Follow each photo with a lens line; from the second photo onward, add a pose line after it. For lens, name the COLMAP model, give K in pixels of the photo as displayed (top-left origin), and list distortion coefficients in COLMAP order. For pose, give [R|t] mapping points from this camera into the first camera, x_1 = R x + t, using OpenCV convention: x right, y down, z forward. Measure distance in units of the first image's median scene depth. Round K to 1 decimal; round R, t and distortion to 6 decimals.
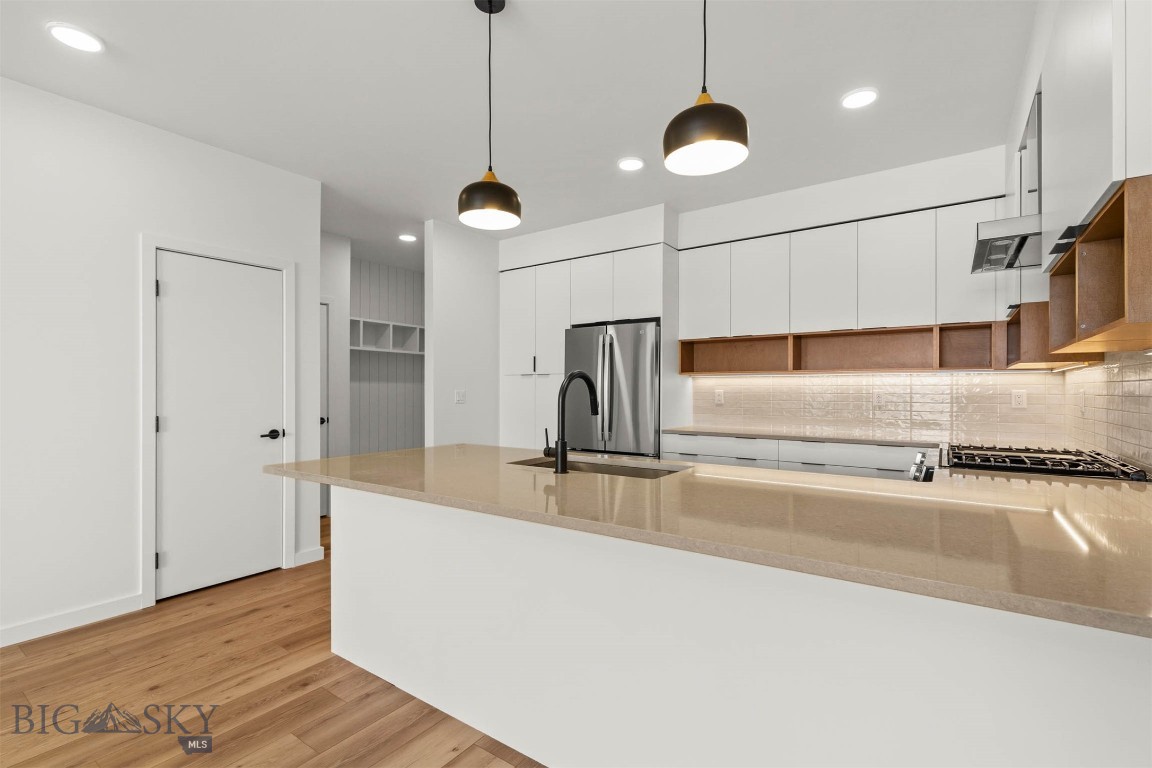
lens RADIAL K [[523.7, 0, 577.5], [0, 523.7, 390.9], [0, 0, 1]] dist [0.008937, -0.000636]
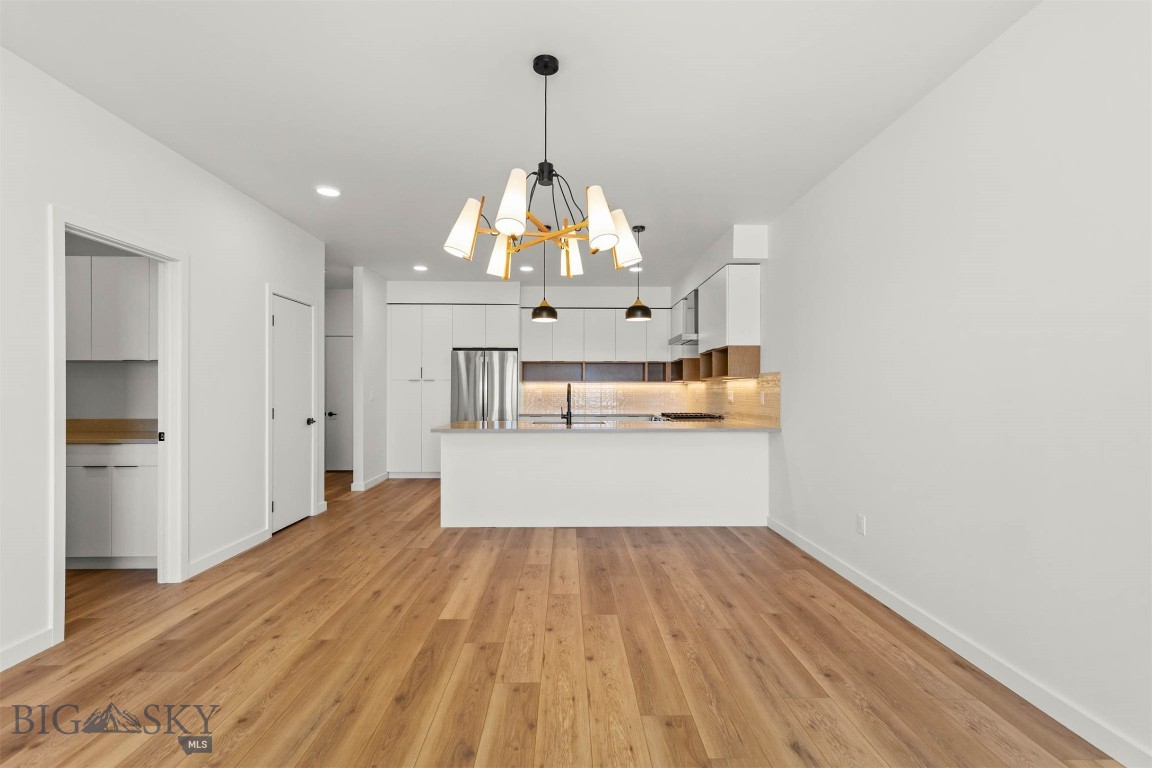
lens RADIAL K [[523.7, 0, 575.1], [0, 523.7, 392.8], [0, 0, 1]] dist [0.008937, -0.000636]
pose [[0.804514, -0.000123, 0.593934, -0.934081], [-0.000934, 0.999998, 0.001472, 0.002341], [-0.593933, -0.001738, 0.804513, -0.637699]]
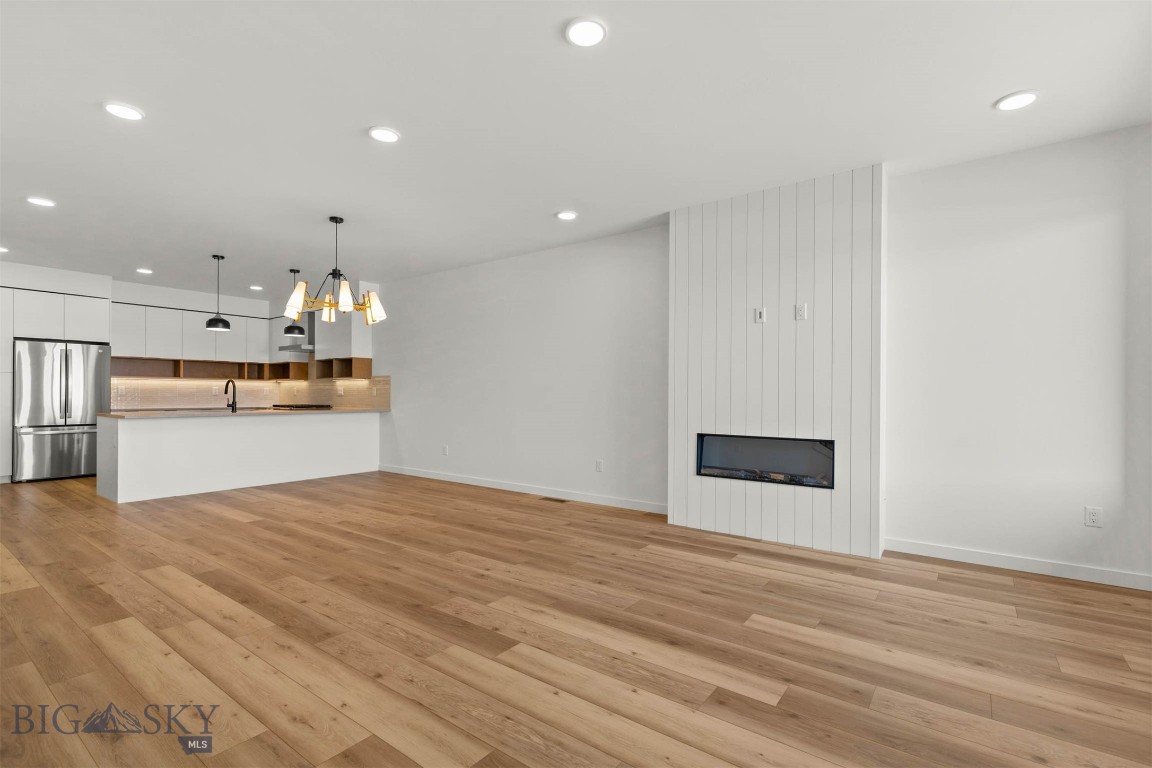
lens RADIAL K [[523.7, 0, 573.6], [0, 523.7, 395.0], [0, 0, 1]] dist [0.008937, -0.000636]
pose [[0.024787, 0.000451, 0.999693, -2.013696], [-0.002074, 0.999998, -0.000400, 0.034341], [-0.999691, -0.002064, 0.024788, -0.727267]]
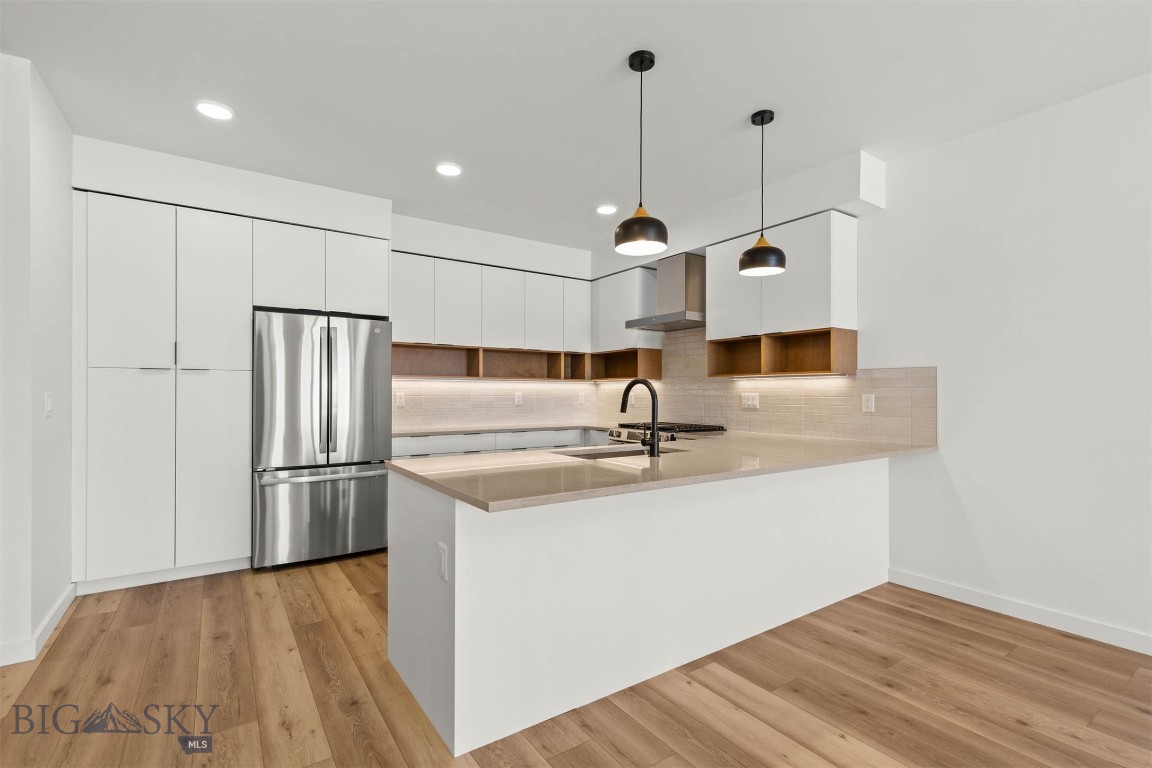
lens RADIAL K [[523.7, 0, 571.4], [0, 523.7, 393.0], [0, 0, 1]] dist [0.008937, -0.000636]
pose [[0.346635, 0.002366, 0.937997, -0.837774], [-0.000760, 0.999997, -0.002241, 0.001727], [-0.938000, 0.000064, 0.346636, 0.467478]]
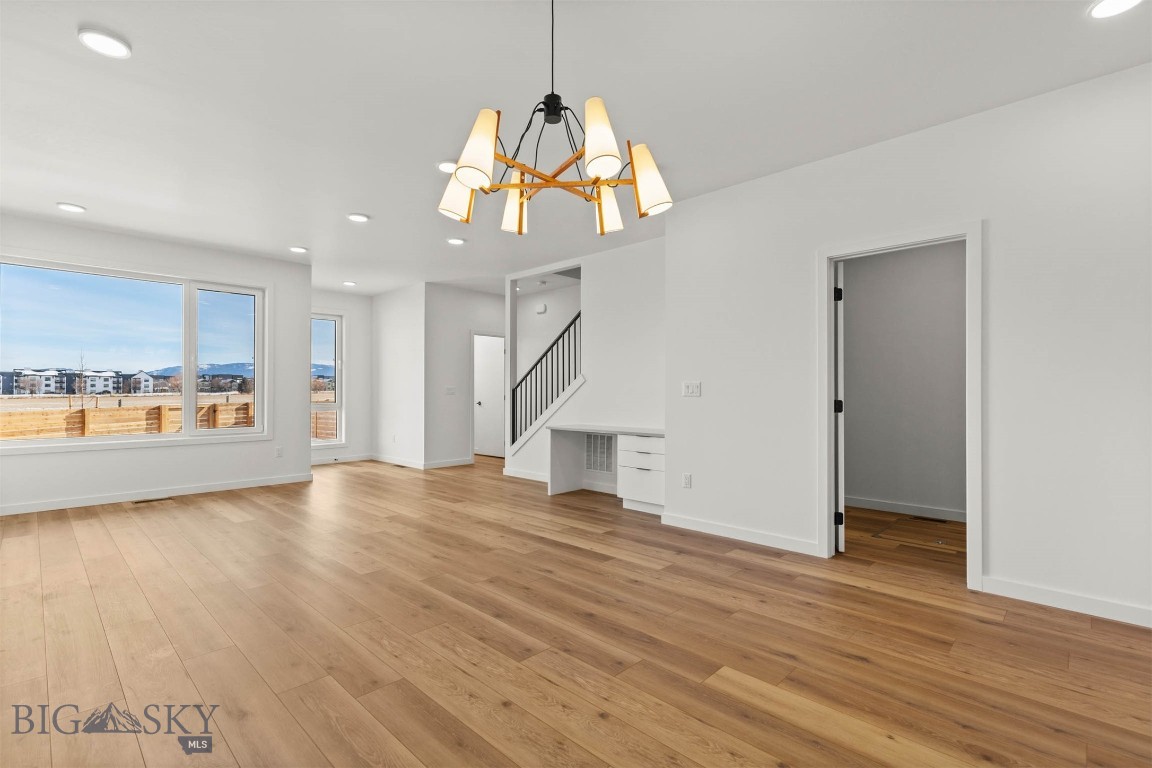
lens RADIAL K [[523.7, 0, 574.3], [0, 523.7, 386.0], [0, 0, 1]] dist [0.008937, -0.000636]
pose [[-0.150610, -0.011162, -0.988530, 0.106752], [-0.004316, 0.999934, -0.010633, 0.031756], [0.988584, 0.002665, -0.150648, 0.117151]]
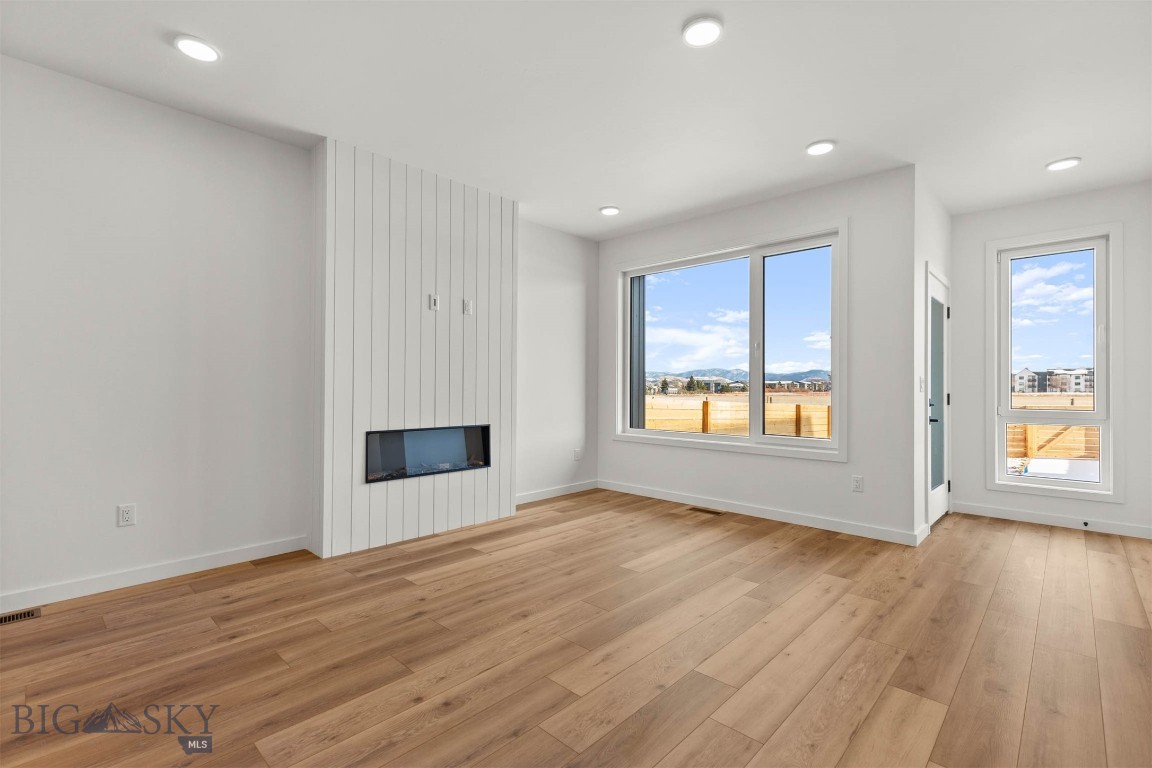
lens RADIAL K [[523.7, 0, 571.0], [0, 523.7, 381.0], [0, 0, 1]] dist [0.008937, -0.000636]
pose [[-0.989707, -0.005687, 0.142998, -1.214244], [-0.006686, 0.999956, -0.006511, 0.030151], [-0.142955, -0.007400, -0.989702, 0.035058]]
